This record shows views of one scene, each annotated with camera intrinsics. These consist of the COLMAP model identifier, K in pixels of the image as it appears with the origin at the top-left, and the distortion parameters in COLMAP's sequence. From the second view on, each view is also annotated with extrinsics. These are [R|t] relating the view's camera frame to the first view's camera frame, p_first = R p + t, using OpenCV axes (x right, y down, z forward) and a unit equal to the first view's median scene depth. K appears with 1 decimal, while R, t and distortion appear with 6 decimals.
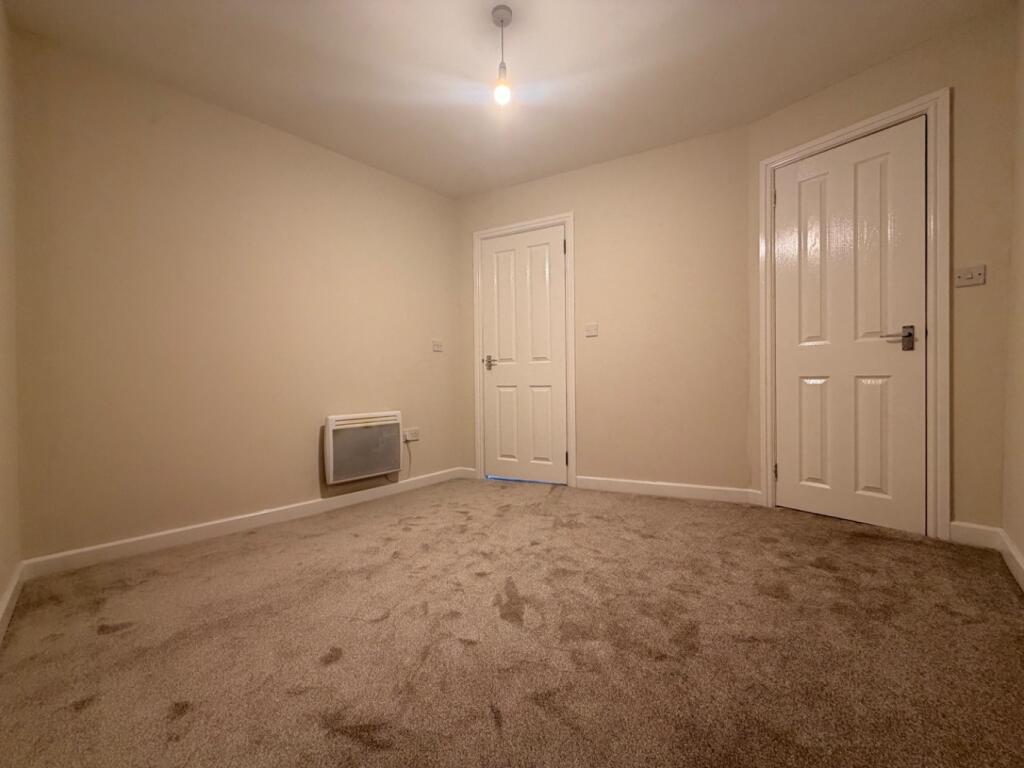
lens RADIAL K [[407.5, 0, 510.3], [0, 407.5, 382.7], [0, 0, 1]] dist [-0.001654, -0.000003]
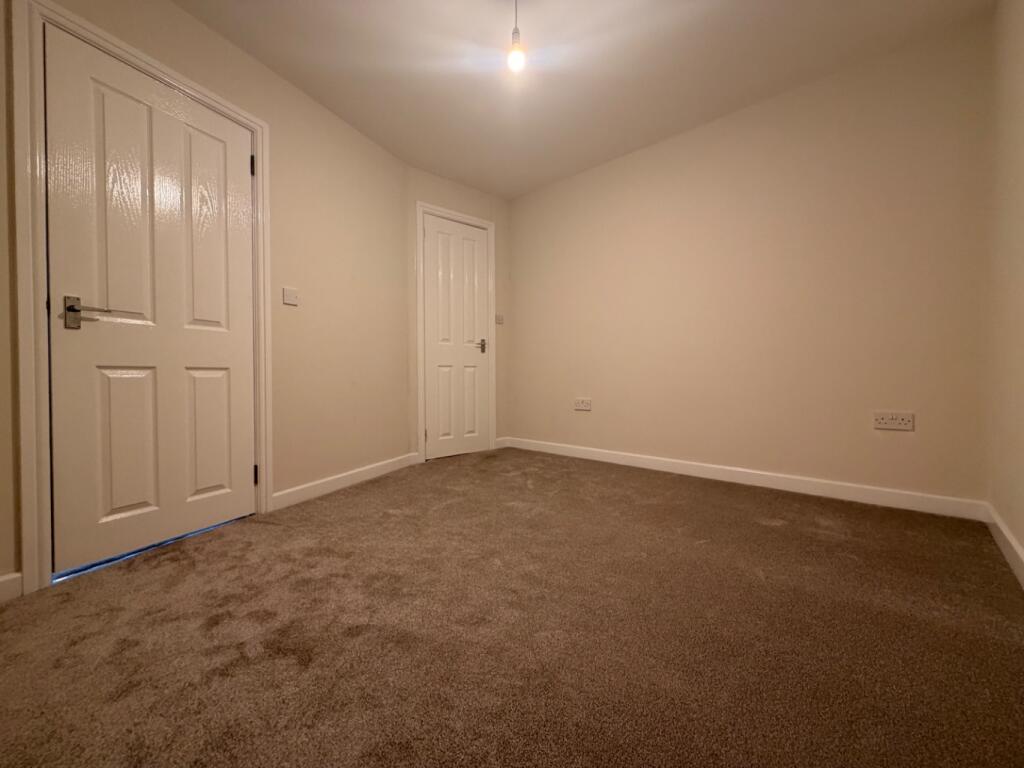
lens RADIAL K [[407.5, 0, 510.3], [0, 407.5, 382.7], [0, 0, 1]] dist [-0.001654, -0.000003]
pose [[-0.031331, 0.000490, 0.999509, -0.569456], [0.015181, 0.999885, -0.000014, 0.038628], [-0.999394, 0.015173, -0.031335, 0.603350]]
